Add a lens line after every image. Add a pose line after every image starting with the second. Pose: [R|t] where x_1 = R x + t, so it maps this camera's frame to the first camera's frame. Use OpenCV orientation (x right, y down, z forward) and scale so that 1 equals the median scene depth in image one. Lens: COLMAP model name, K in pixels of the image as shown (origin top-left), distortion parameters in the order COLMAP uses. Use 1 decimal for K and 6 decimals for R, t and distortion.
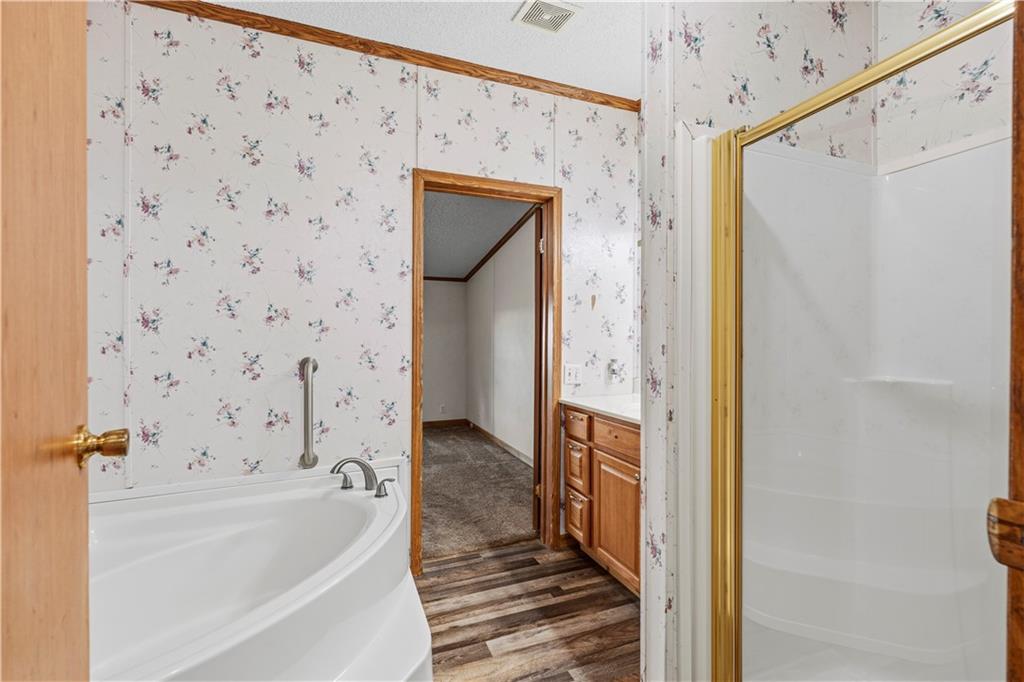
lens RADIAL K [[452.2, 0, 515.4], [0, 452.2, 340.2], [0, 0, 1]] dist [-0.009000, 0.001329]
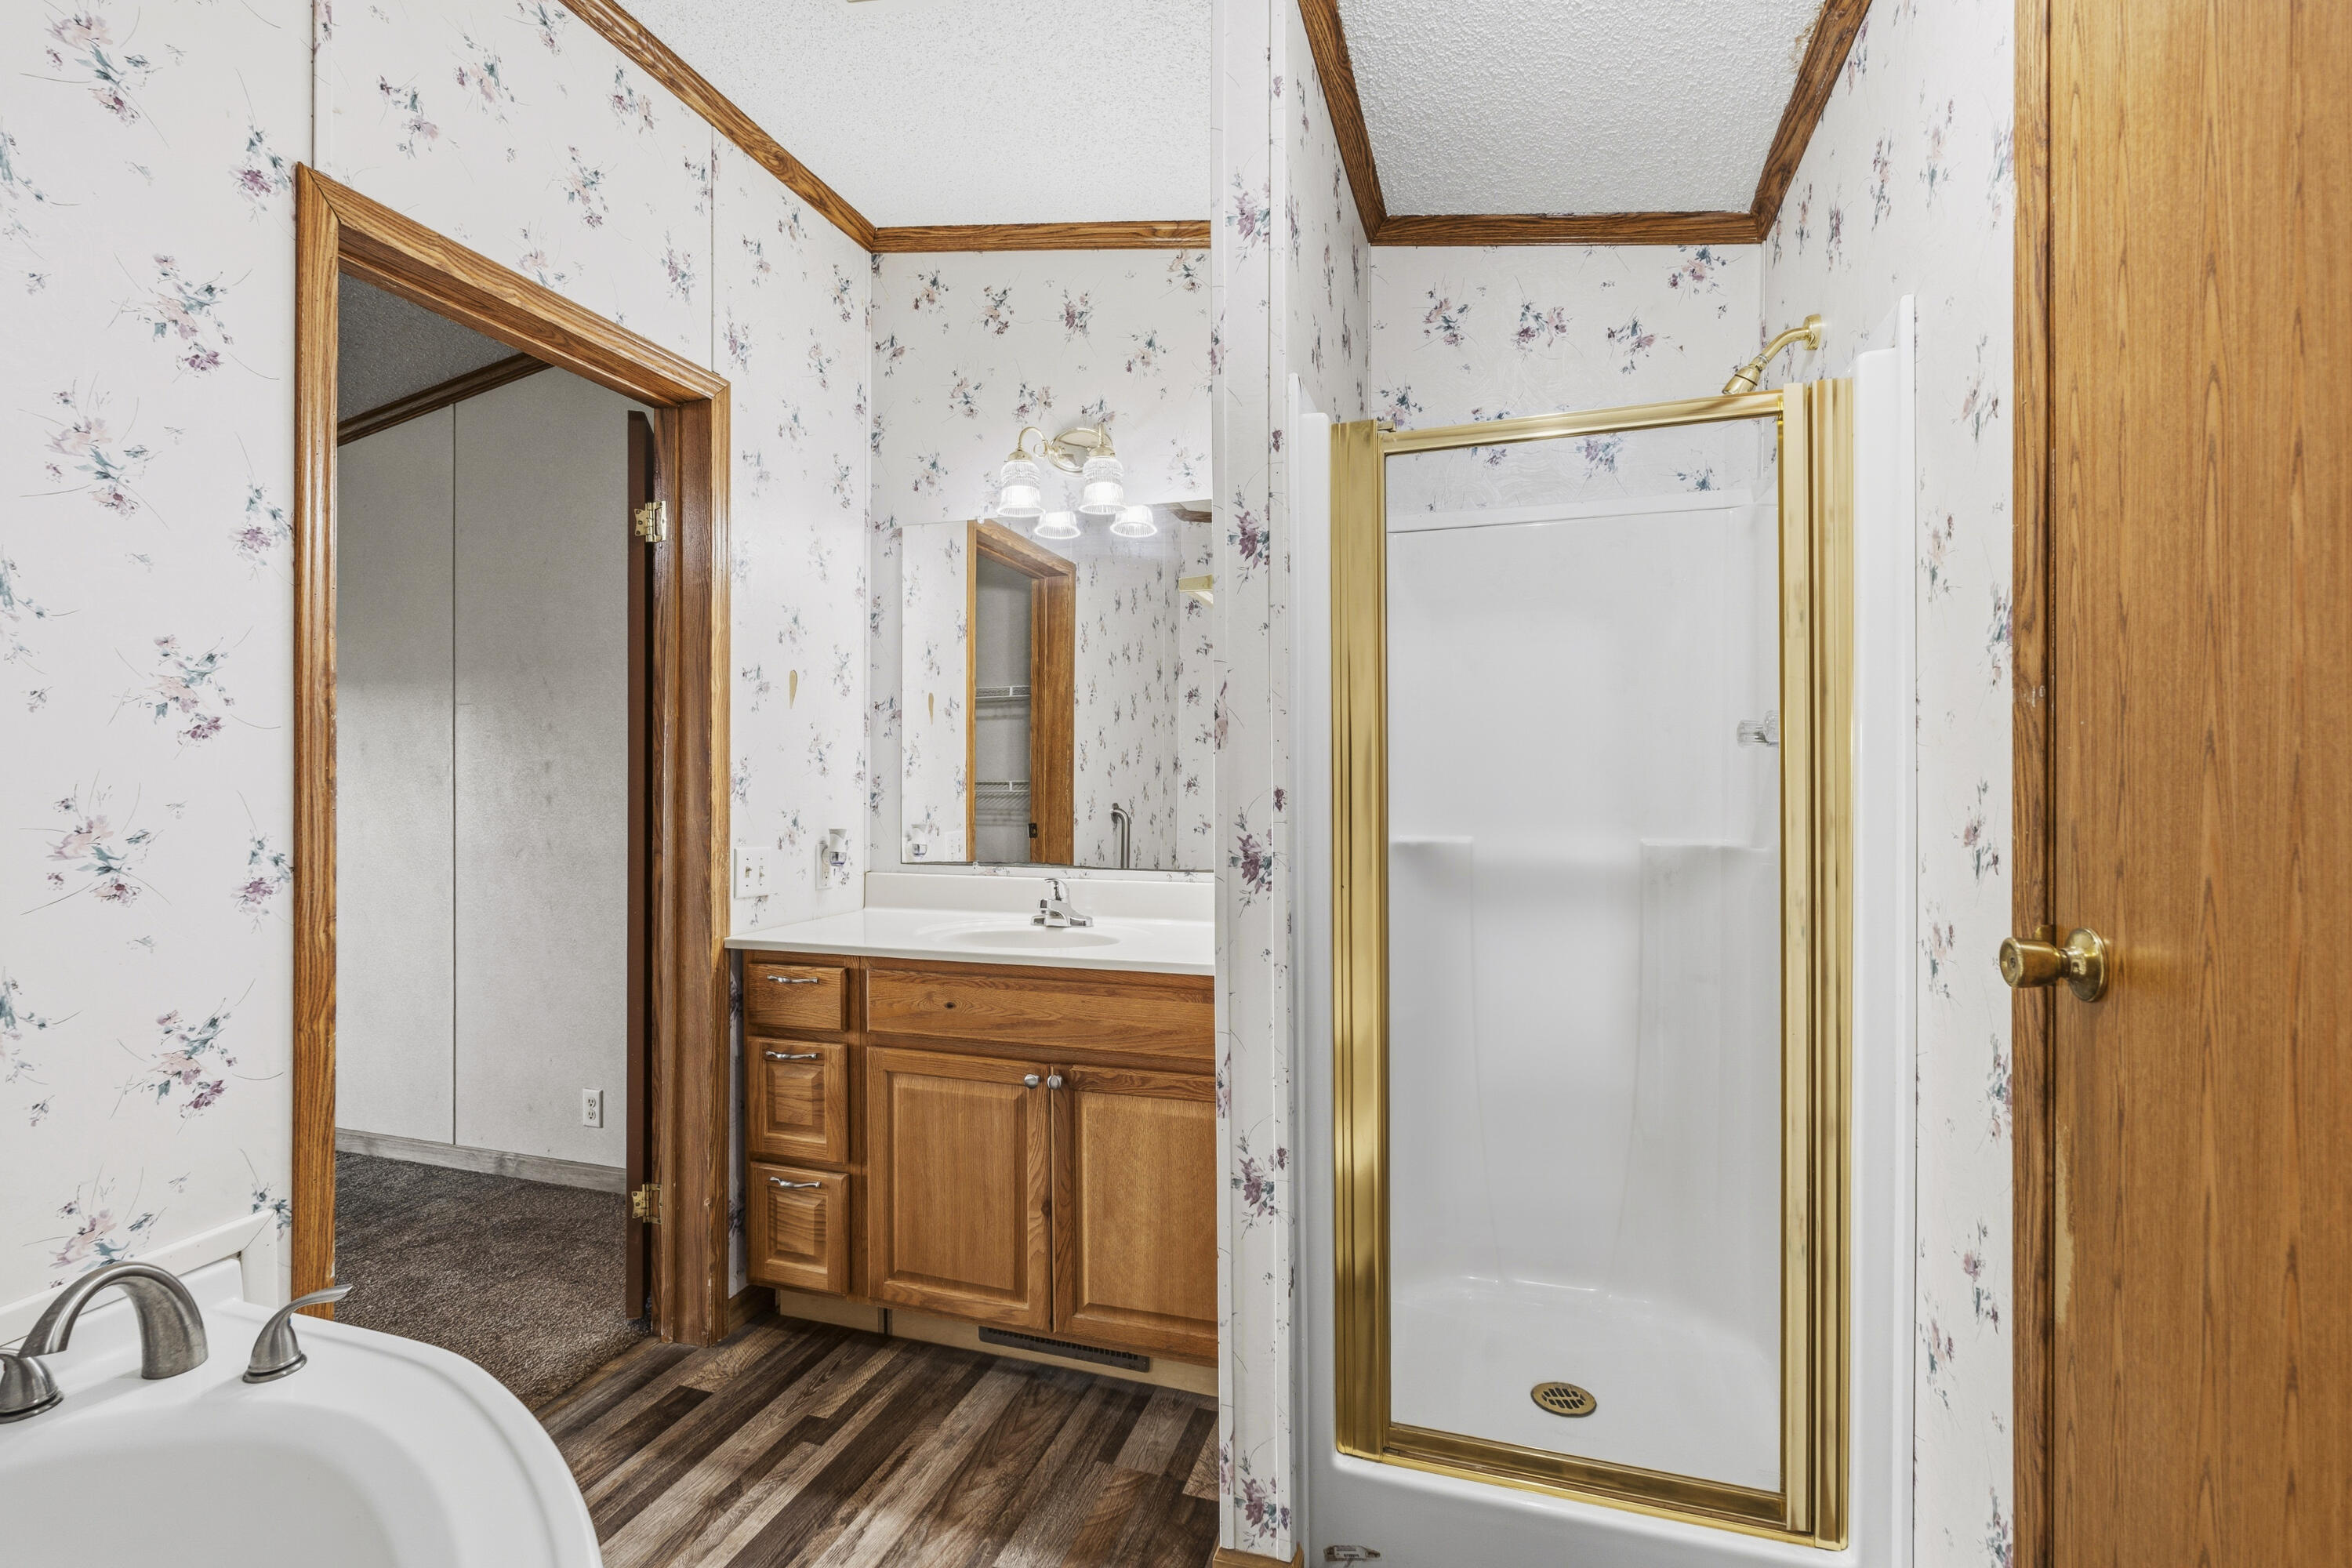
lens RADIAL K [[1038.5, 0, 1184.9], [0, 1038.5, 784.2], [0, 0, 1]] dist [-0.009000, 0.001329]
pose [[0.630716, -0.000121, 0.776014, -0.371462], [0.001891, 0.999997, -0.001381, 0.002974], [-0.776012, 0.002339, 0.630714, 0.177039]]
